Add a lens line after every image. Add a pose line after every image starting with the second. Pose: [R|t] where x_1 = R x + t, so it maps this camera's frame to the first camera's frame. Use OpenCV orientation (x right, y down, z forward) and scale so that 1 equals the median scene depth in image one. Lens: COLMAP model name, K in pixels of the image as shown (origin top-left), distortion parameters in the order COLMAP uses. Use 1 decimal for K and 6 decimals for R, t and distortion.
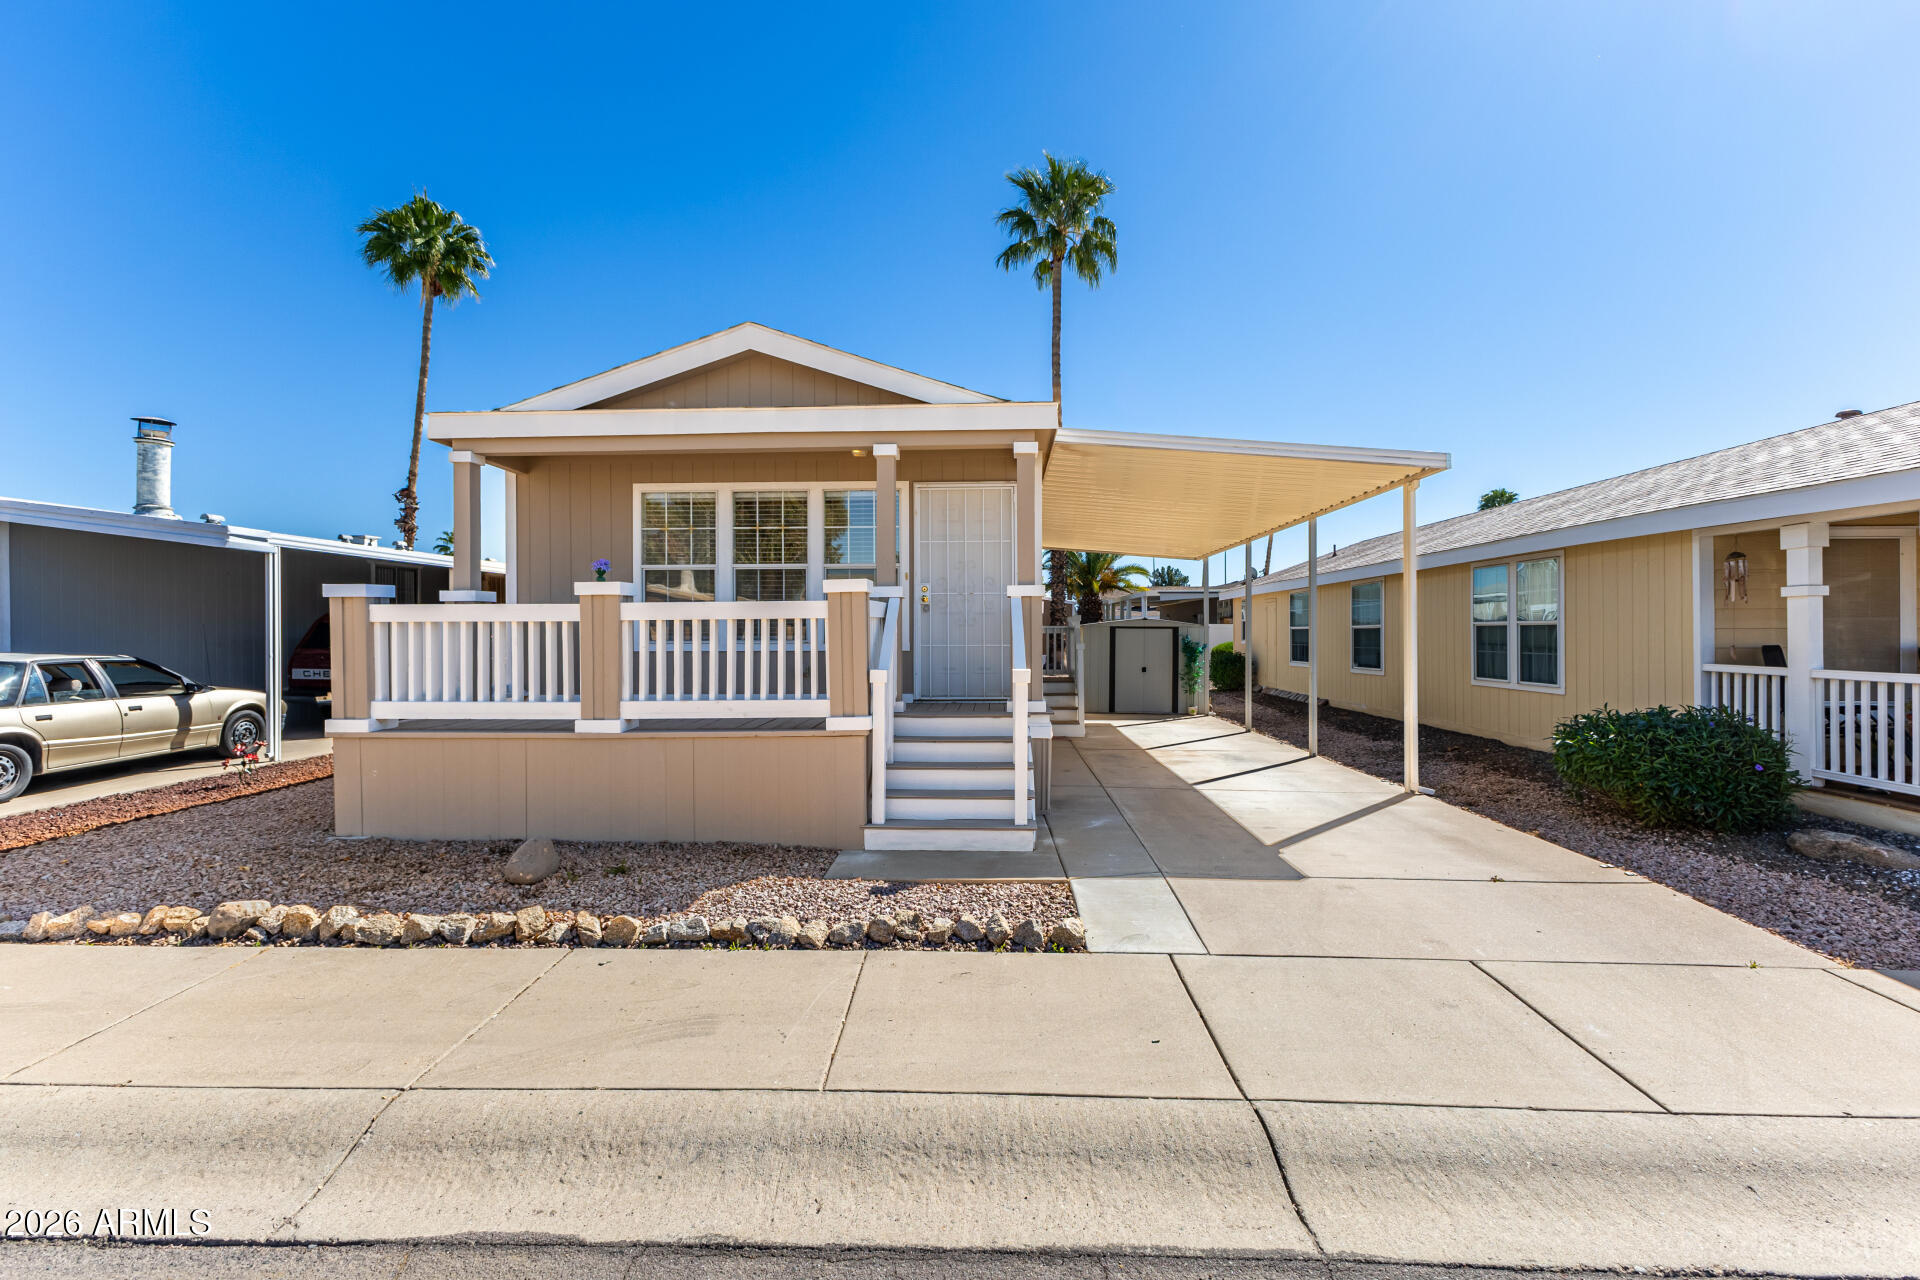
lens RADIAL K [[831.0, 0, 962.2], [0, 831.0, 629.7], [0, 0, 1]] dist [0.008334, -0.004113]
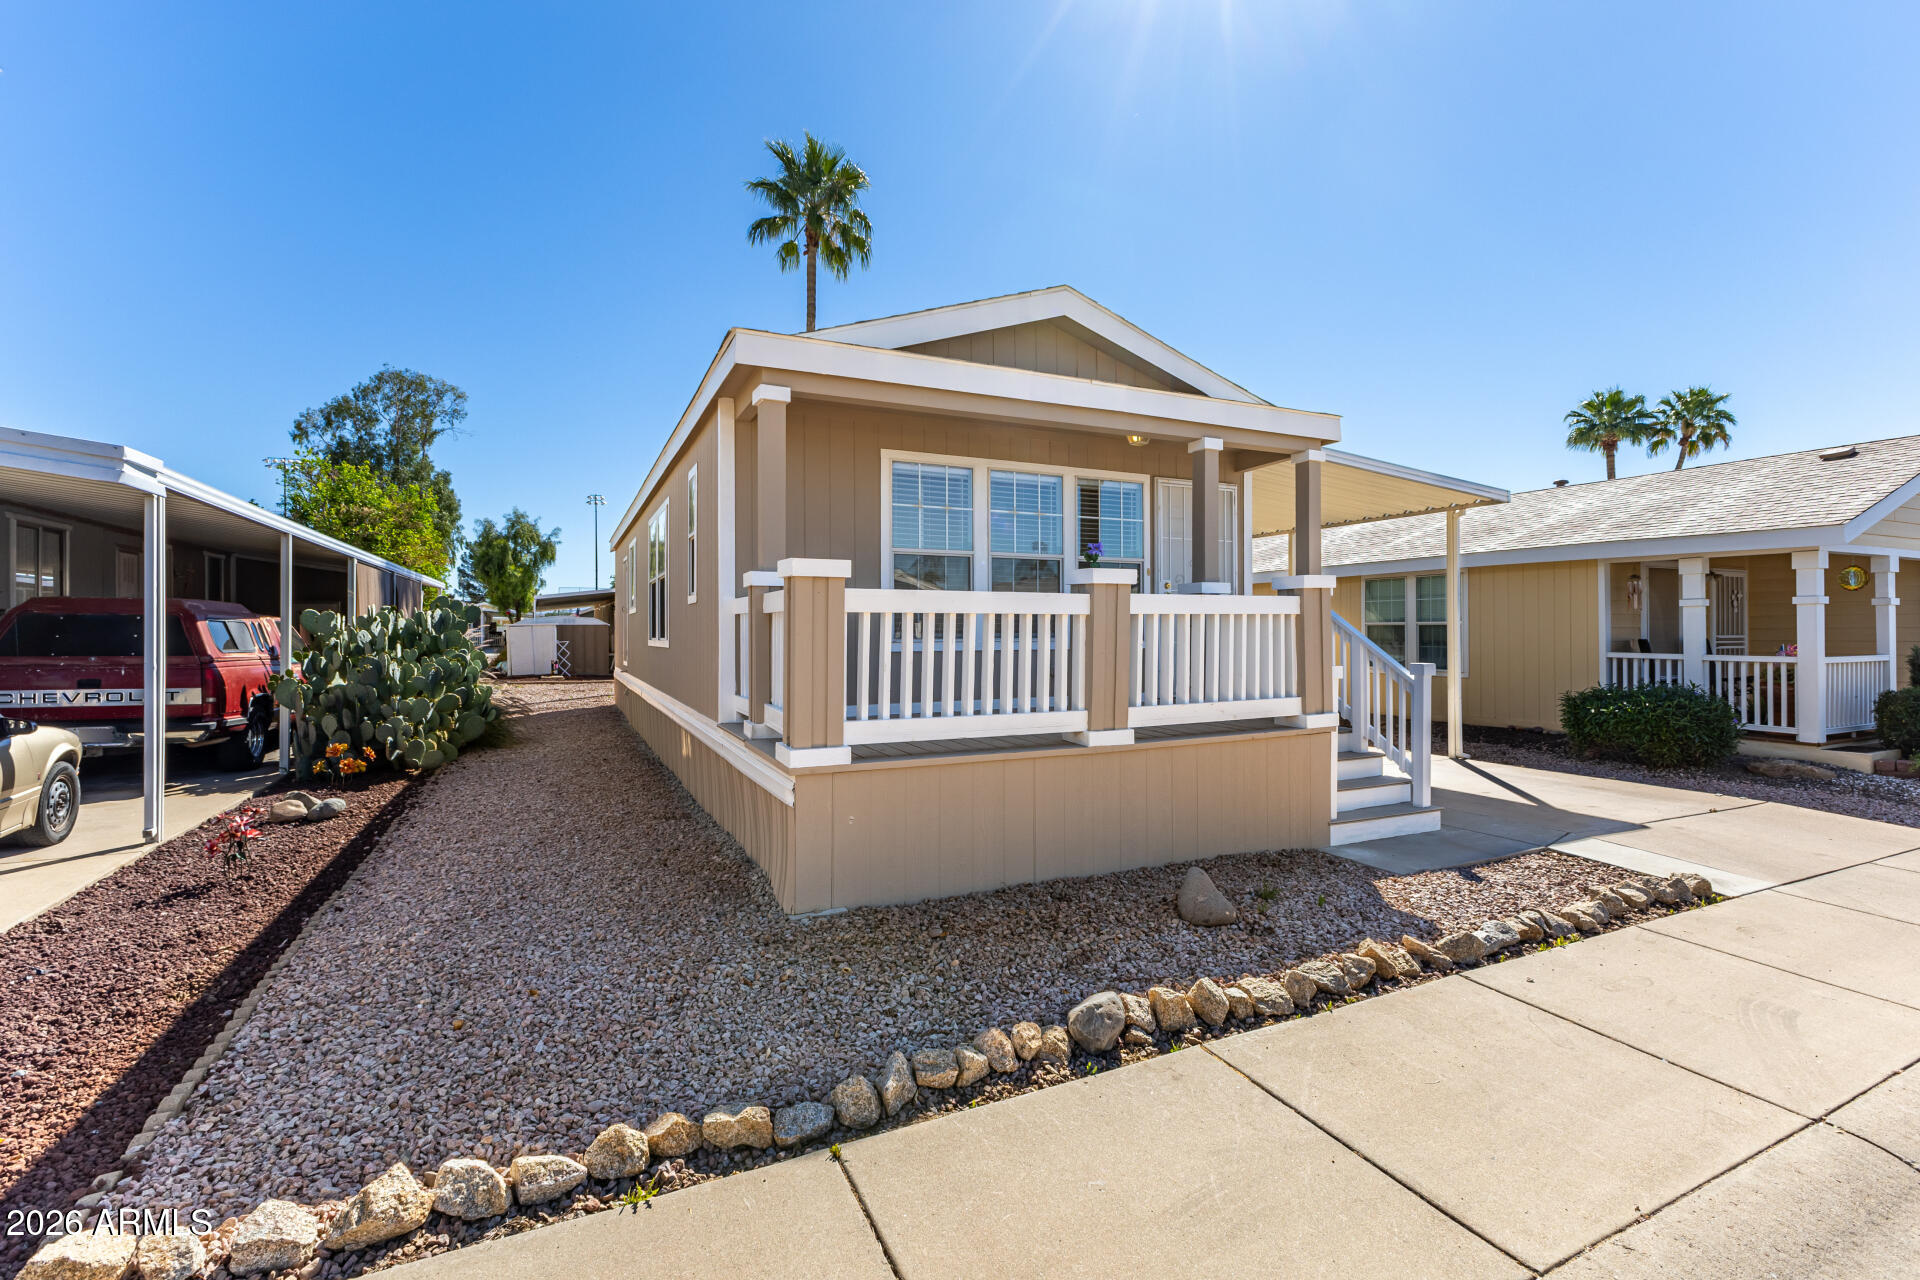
lens RADIAL K [[831.0, 0, 955.7], [0, 831.0, 640.8], [0, 0, 1]] dist [0.008334, -0.004113]
pose [[0.889024, -0.003864, 0.457844, -0.716179], [-0.003001, 0.999894, 0.014267, 0.003282], [-0.457851, -0.014058, 0.888918, 0.231819]]
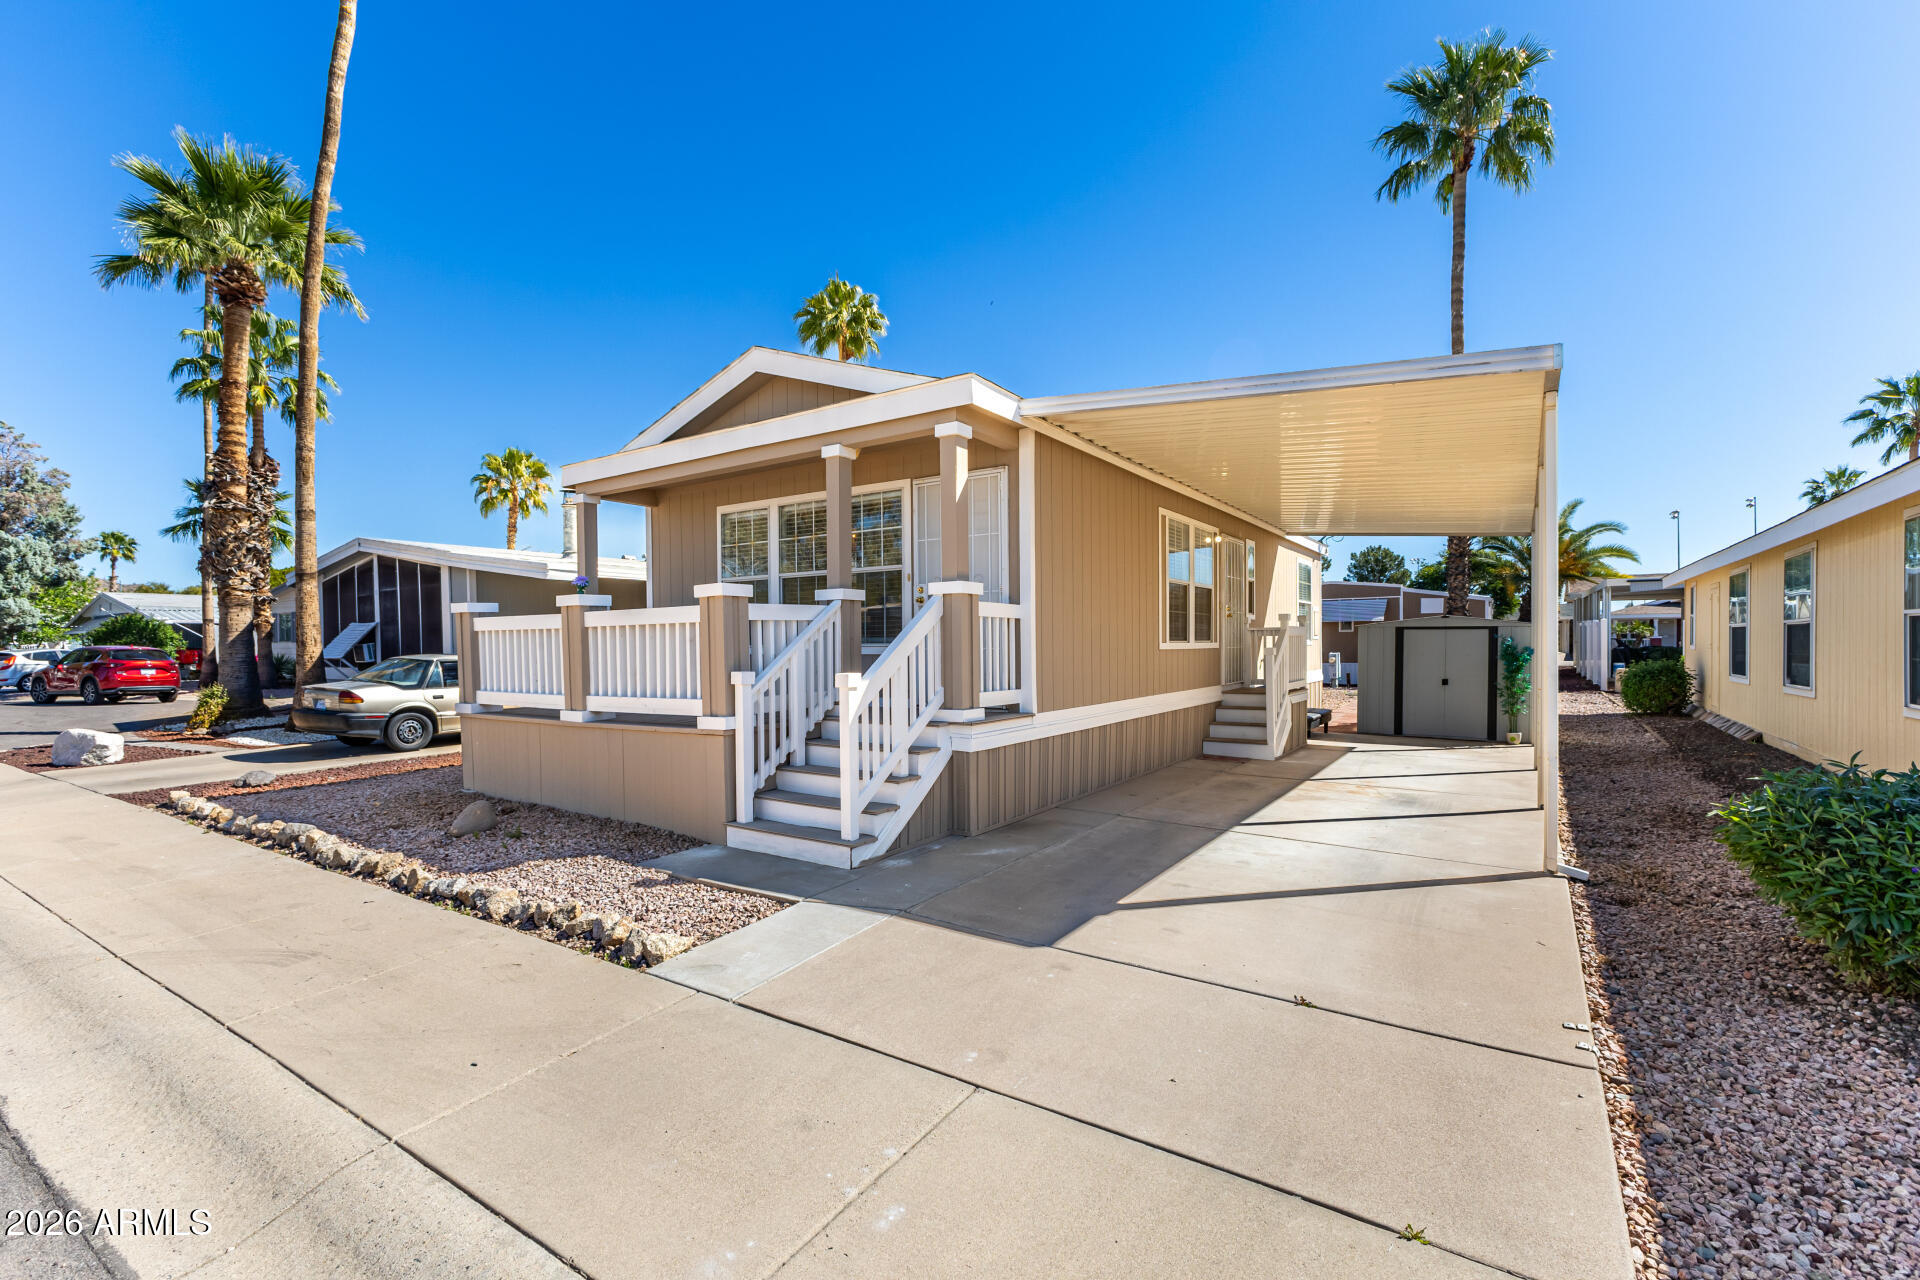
lens RADIAL K [[831.0, 0, 959.3], [0, 831.0, 659.2], [0, 0, 1]] dist [0.008334, -0.004113]
pose [[0.853216, 0.005367, -0.521530, 0.487976], [0.008654, 0.999664, 0.024444, 0.007515], [0.521486, -0.025369, 0.852883, 0.202385]]
